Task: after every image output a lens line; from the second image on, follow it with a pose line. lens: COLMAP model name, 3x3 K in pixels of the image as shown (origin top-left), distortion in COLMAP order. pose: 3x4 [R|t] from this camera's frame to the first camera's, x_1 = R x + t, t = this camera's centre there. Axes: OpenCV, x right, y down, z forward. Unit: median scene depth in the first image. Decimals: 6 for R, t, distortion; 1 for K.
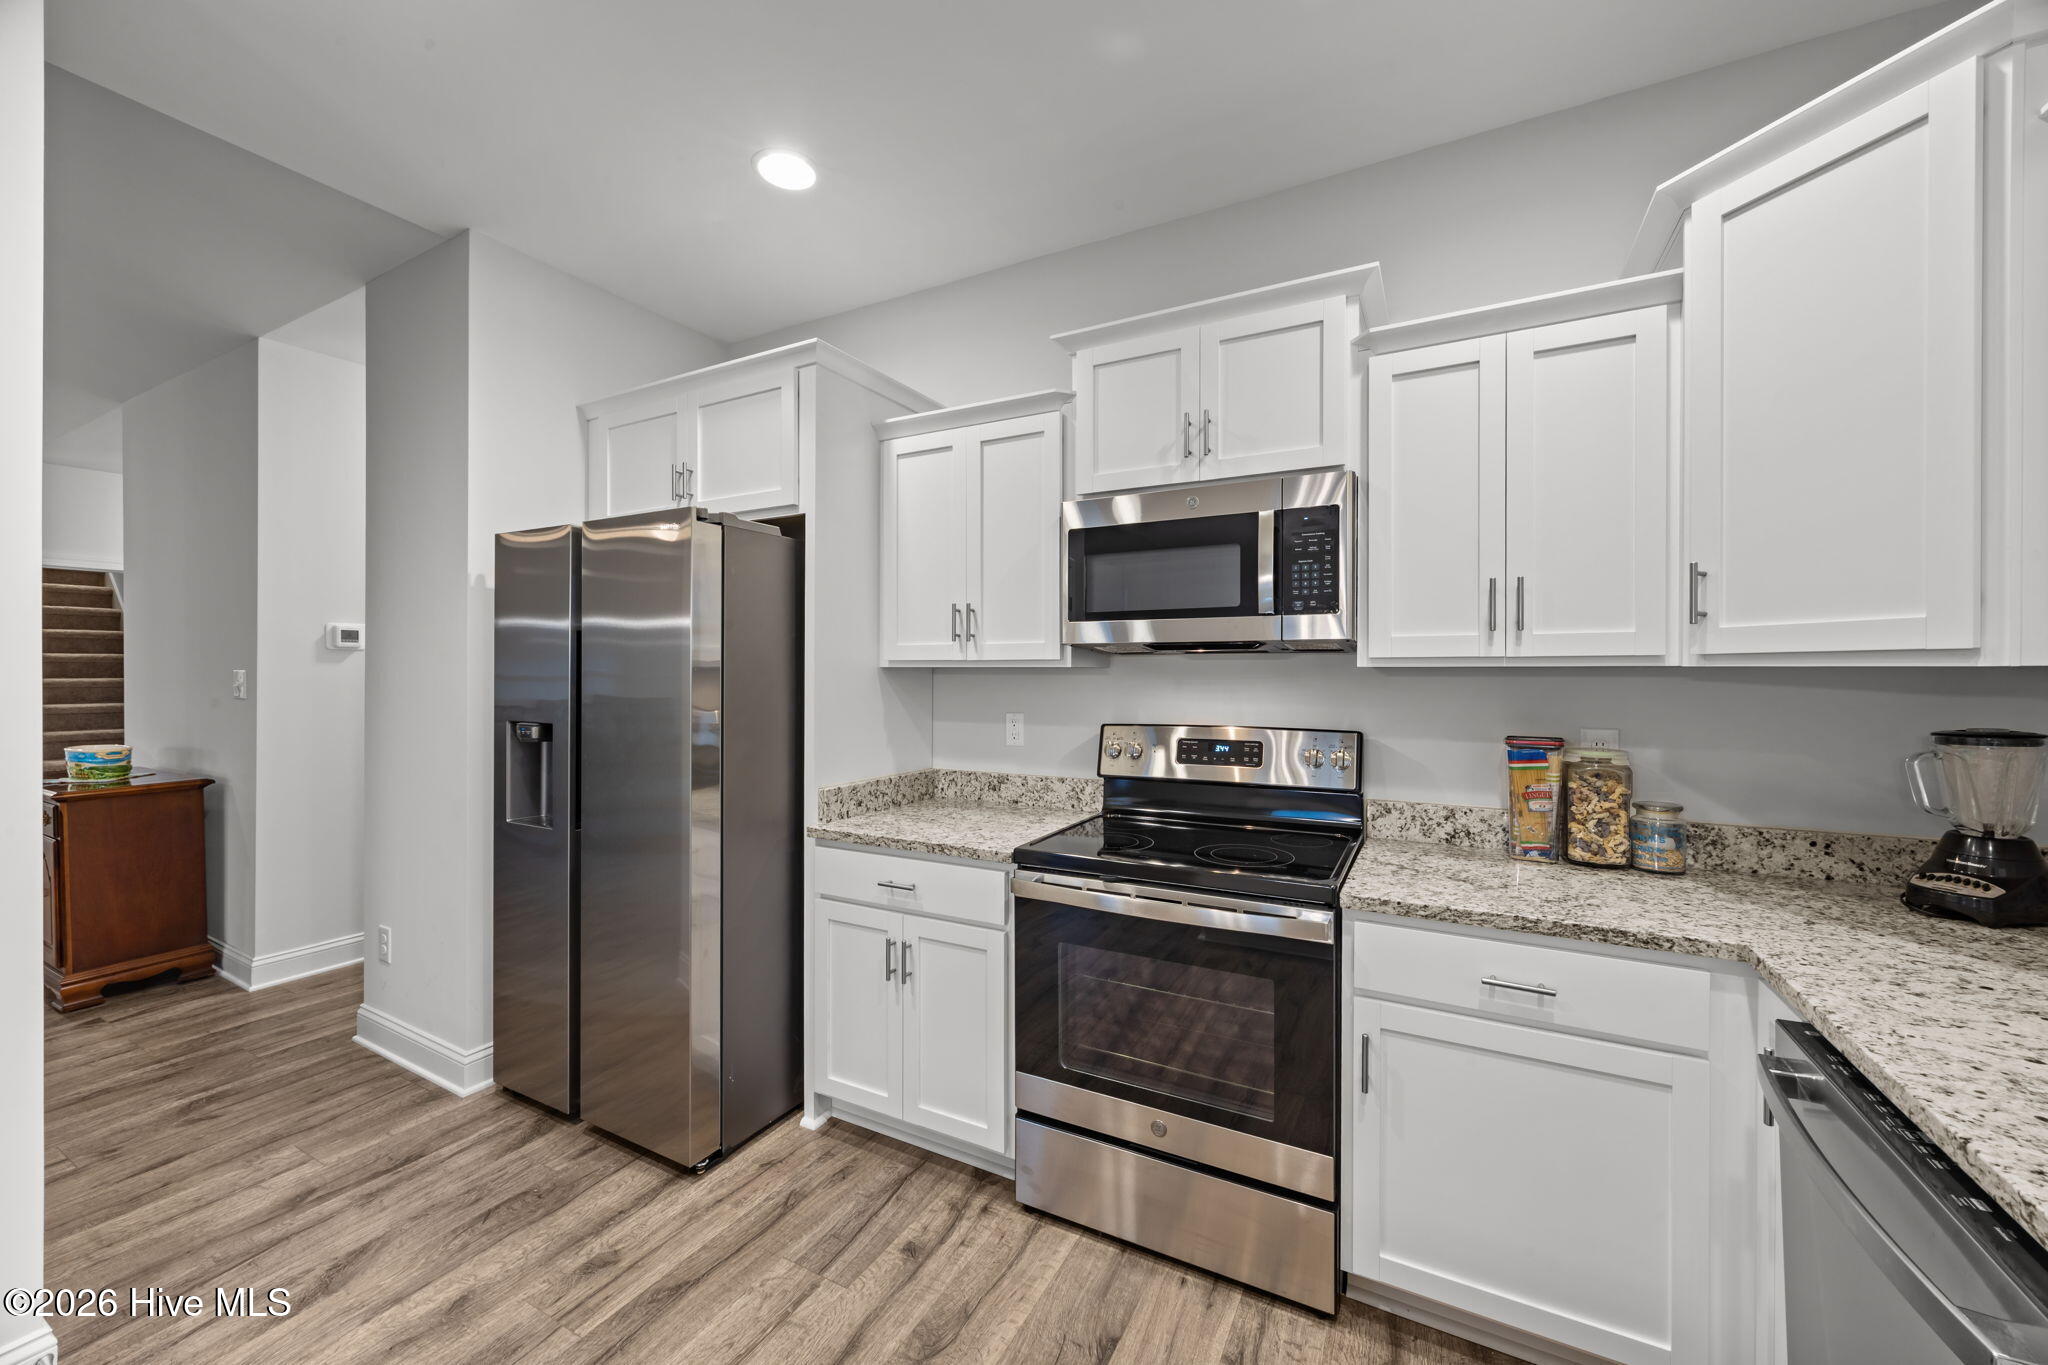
lens RADIAL K [[781.5, 0, 1024.0], [0, 781.5, 682.5], [0, 0, 1]] dist [-0.000376, 0.000054]
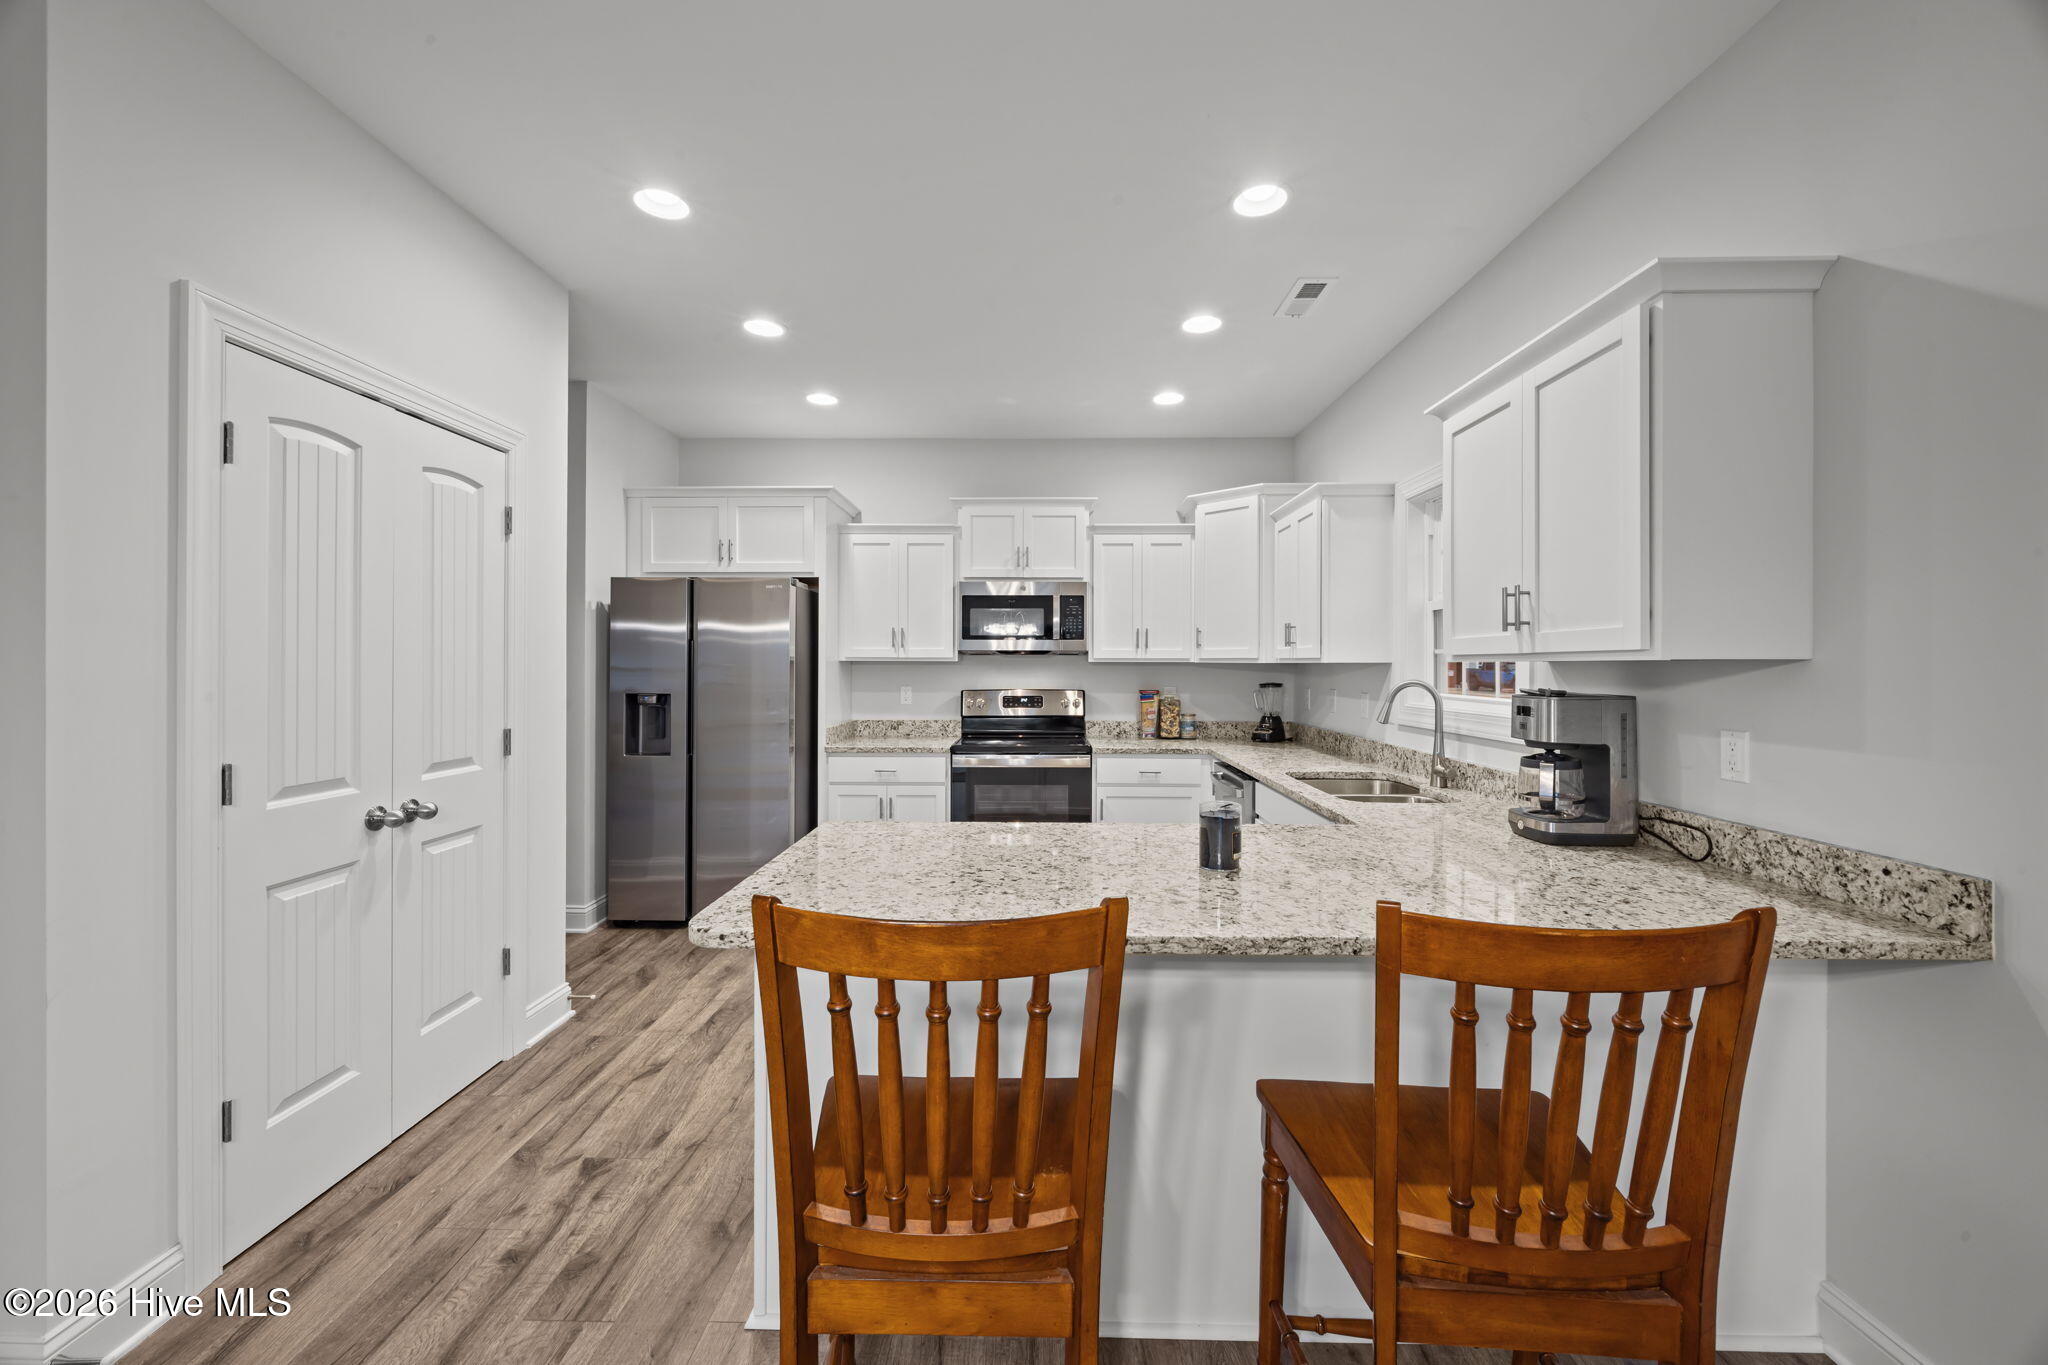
lens RADIAL K [[781.5, 0, 1024.0], [0, 781.5, 682.5], [0, 0, 1]] dist [-0.000376, 0.000054]
pose [[0.891320, -0.010498, 0.453253, -0.823771], [0.004093, 0.999877, 0.015110, 0.006013], [-0.453356, -0.011613, 0.891254, -1.031307]]
